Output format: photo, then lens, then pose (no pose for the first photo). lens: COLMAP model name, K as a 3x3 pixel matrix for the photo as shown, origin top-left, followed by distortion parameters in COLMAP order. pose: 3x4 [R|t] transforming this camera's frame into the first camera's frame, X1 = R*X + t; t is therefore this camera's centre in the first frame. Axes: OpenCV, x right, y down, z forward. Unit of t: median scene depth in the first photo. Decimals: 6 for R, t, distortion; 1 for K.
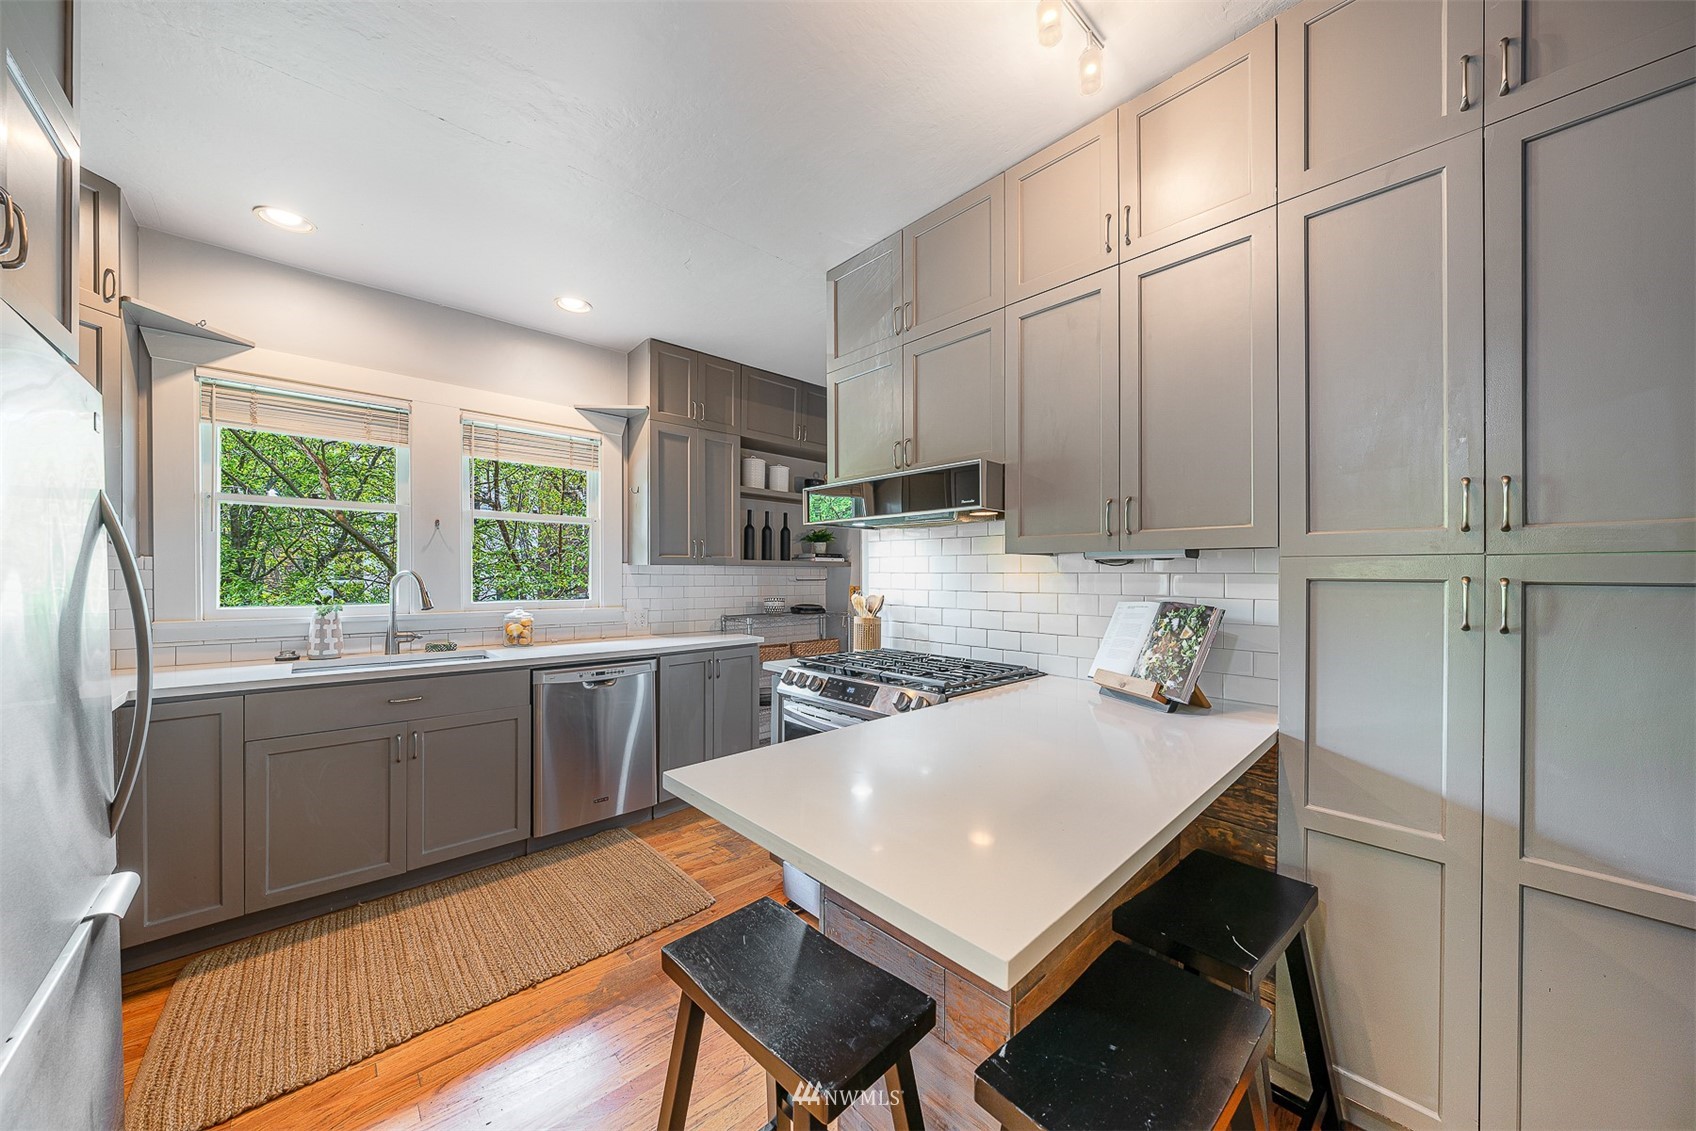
lens RADIAL K [[597.0, 0, 852.8], [0, 597.0, 571.5], [0, 0, 1]] dist [-0.001298, -0.000115]
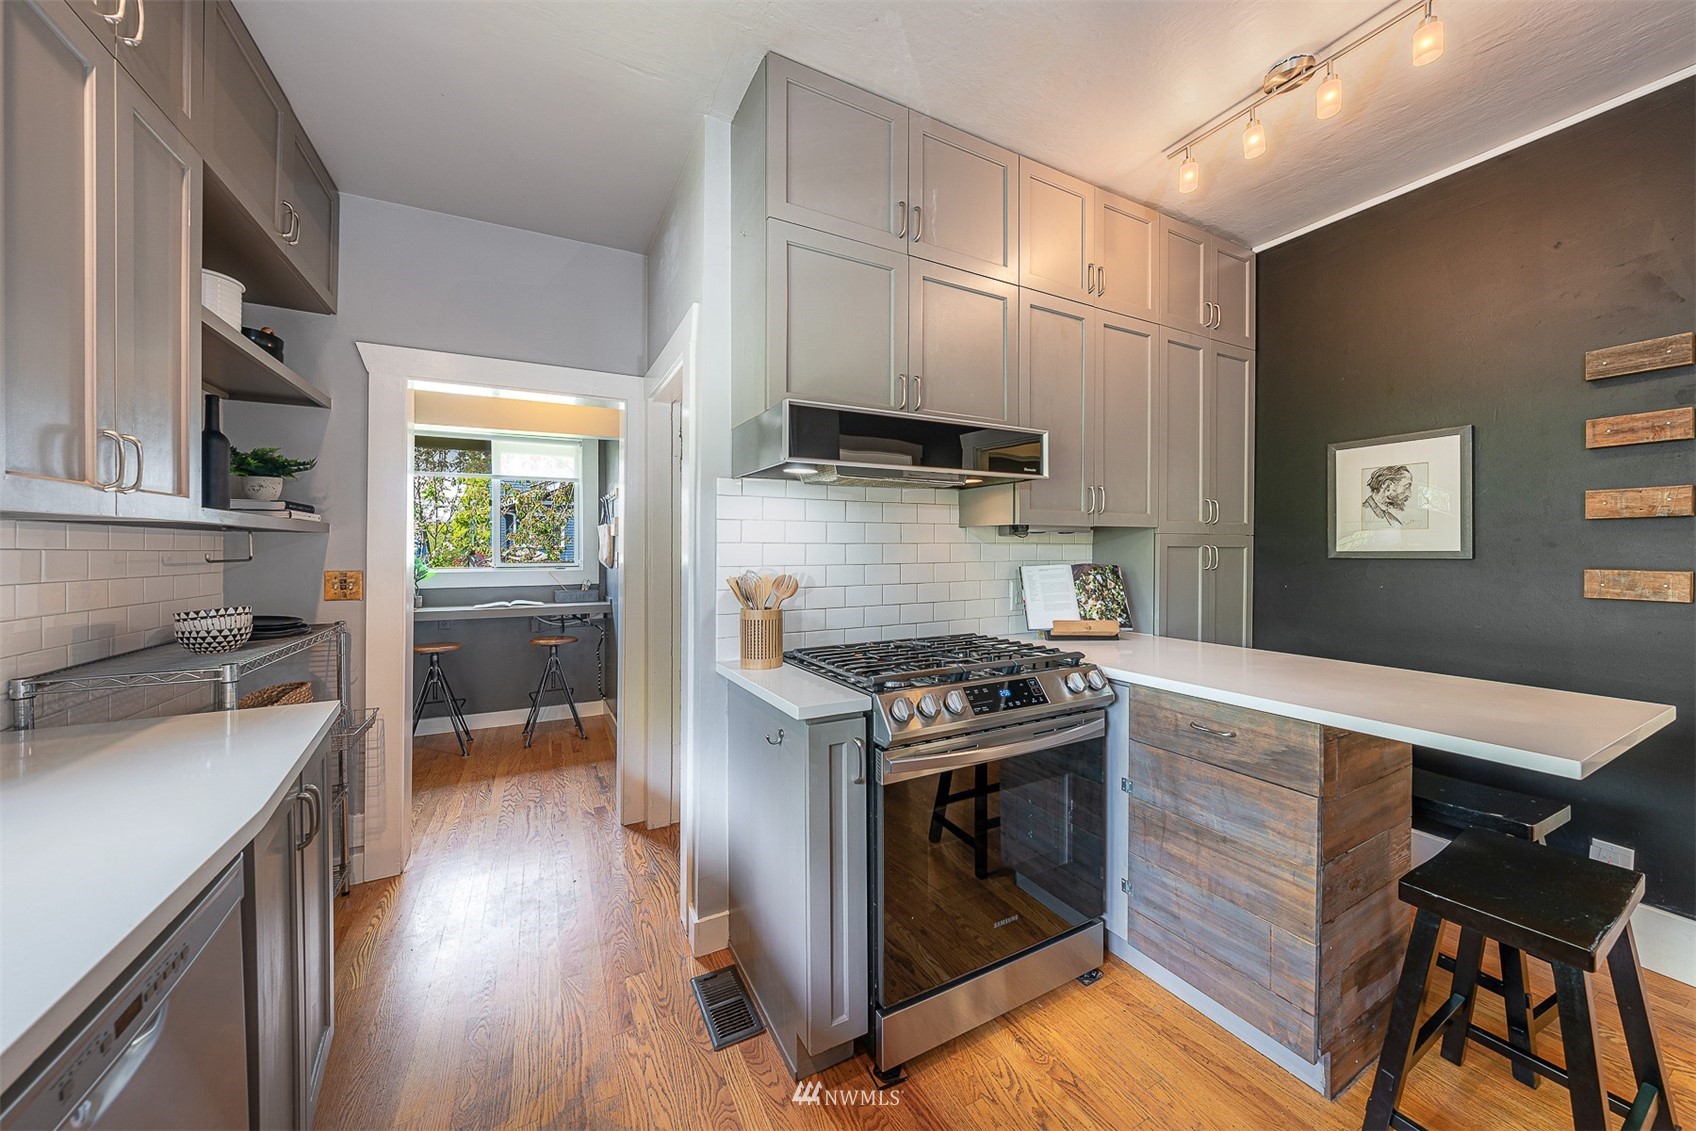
lens RADIAL K [[589.1, 0, 850.8], [0, 589.1, 553.2], [0, 0, 1]] dist [-0.014178, -0.000117]
pose [[0.254488, -0.012315, 0.966997, -0.572782], [-0.000062, 0.999919, 0.012750, 0.005316], [-0.967076, -0.003305, 0.254467, 0.721601]]
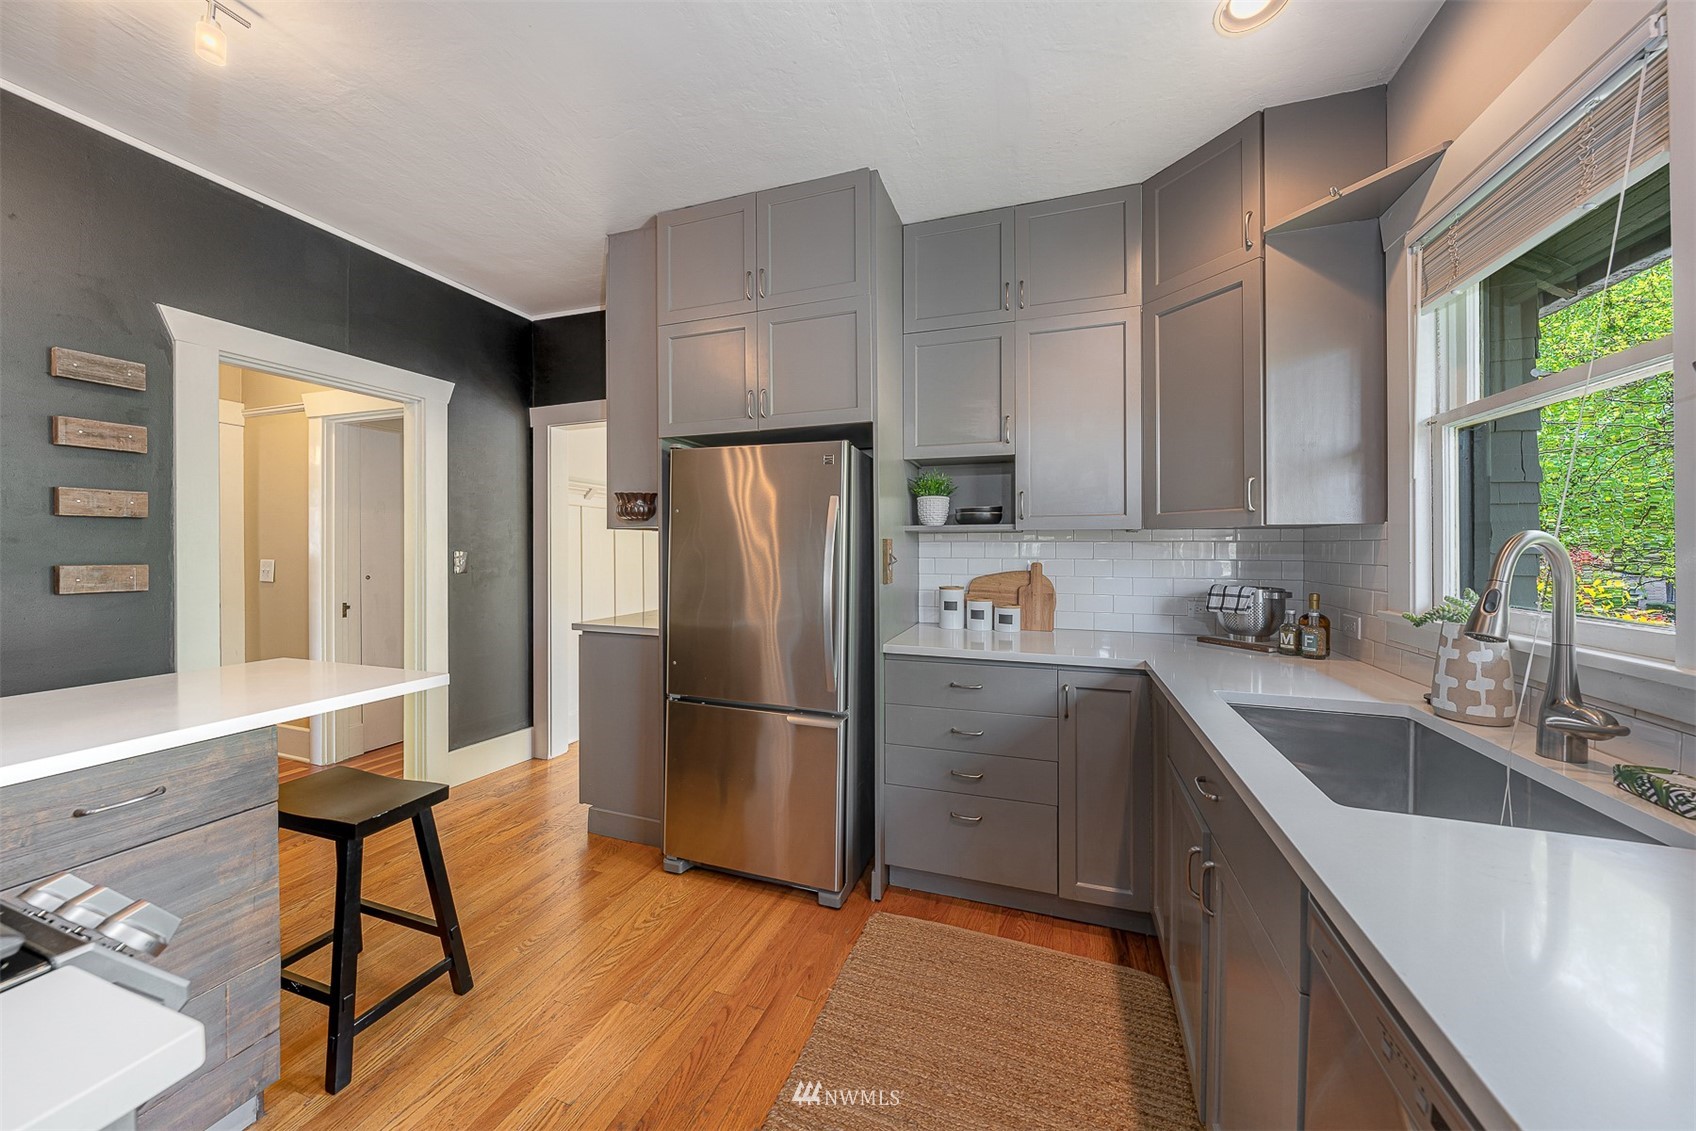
lens RADIAL K [[597.0, 0, 852.8], [0, 597.0, 571.5], [0, 0, 1]] dist [-0.001298, -0.000115]
pose [[-0.877010, 0.014589, -0.480251, -0.209411], [-0.004157, 0.999271, 0.037945, 0.008991], [0.480454, 0.035275, -0.876310, 1.090006]]
